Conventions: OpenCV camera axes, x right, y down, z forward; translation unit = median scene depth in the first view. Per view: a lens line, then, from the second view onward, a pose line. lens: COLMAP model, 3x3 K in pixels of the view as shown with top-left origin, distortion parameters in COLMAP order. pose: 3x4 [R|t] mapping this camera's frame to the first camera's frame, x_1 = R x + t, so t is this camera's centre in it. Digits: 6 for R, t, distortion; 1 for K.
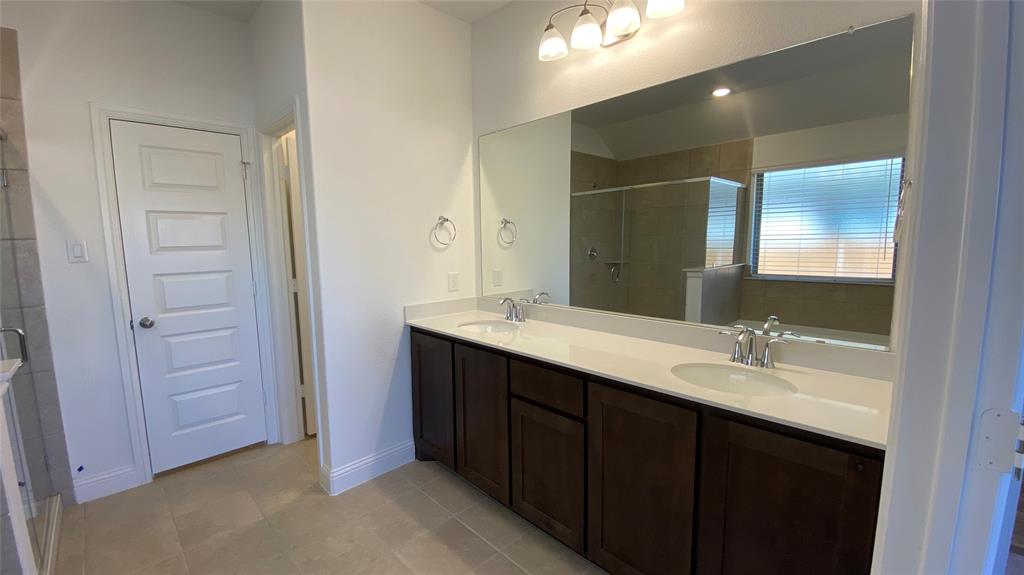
lens RADIAL K [[417.5, 0, 508.3], [0, 417.5, 287.1], [0, 0, 1]] dist [0.027438, -0.023267]
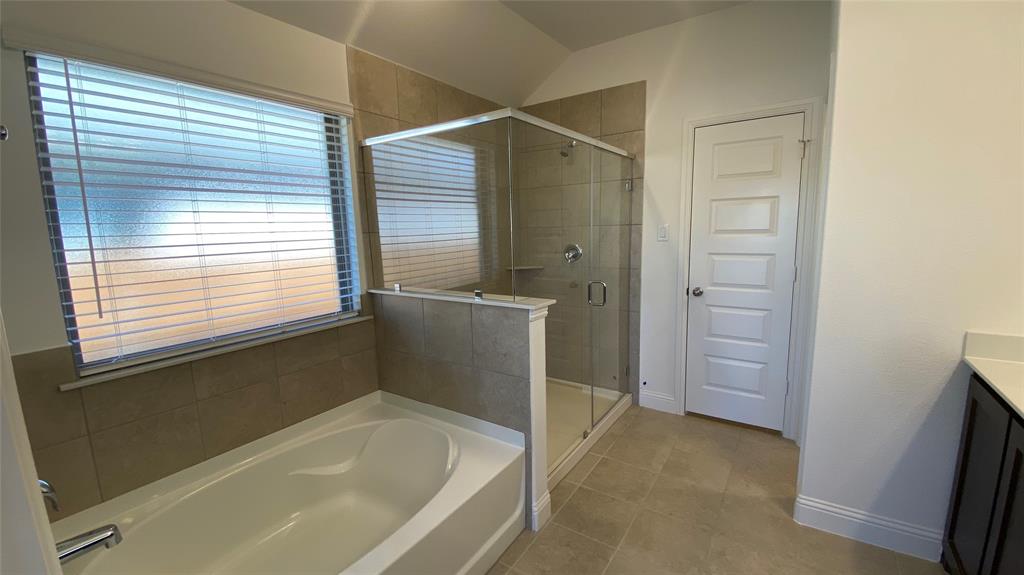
lens RADIAL K [[417.5, 0, 508.3], [0, 417.5, 287.1], [0, 0, 1]] dist [0.027438, -0.023267]
pose [[0.199182, 0.152152, -0.968079, 0.219027], [-0.086307, 0.986758, 0.137330, -0.049593], [0.976155, 0.056198, 0.209676, 0.194114]]
